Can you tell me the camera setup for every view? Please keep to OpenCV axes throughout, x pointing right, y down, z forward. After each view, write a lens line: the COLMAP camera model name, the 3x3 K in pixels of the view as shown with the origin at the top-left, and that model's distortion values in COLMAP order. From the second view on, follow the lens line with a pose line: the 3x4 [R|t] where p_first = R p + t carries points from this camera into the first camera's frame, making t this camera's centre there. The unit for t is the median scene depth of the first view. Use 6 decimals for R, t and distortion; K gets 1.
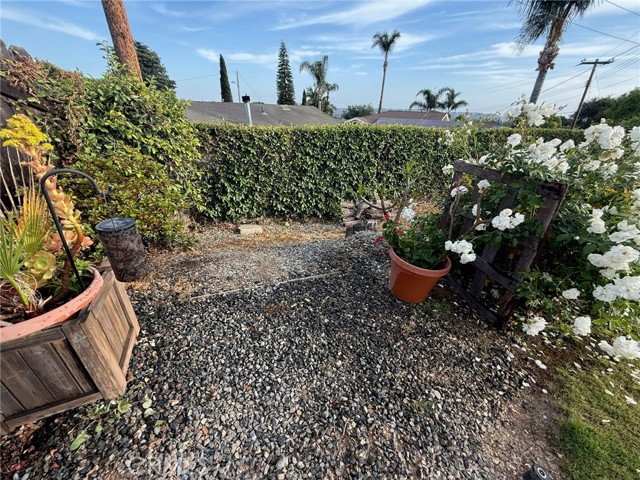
lens RADIAL K [[256.5, 0, 317.2], [0, 256.5, 242.3], [0, 0, 1]] dist [-0.000505, -0.000084]
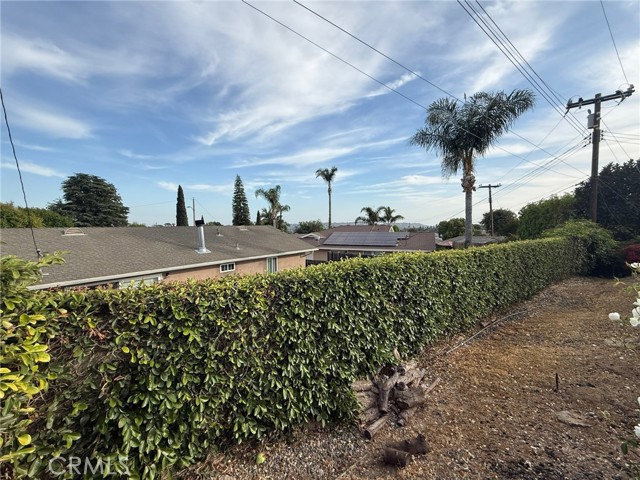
lens RADIAL K [[256.5, 0, 315.7], [0, 256.5, 240.8], [0, 0, 1]] dist [-0.000505, -0.000084]
pose [[0.983578, -0.050720, 0.173211, -0.073342], [0.116309, 0.911973, -0.393418, -0.230115], [-0.138009, 0.407103, 0.902895, 0.343924]]
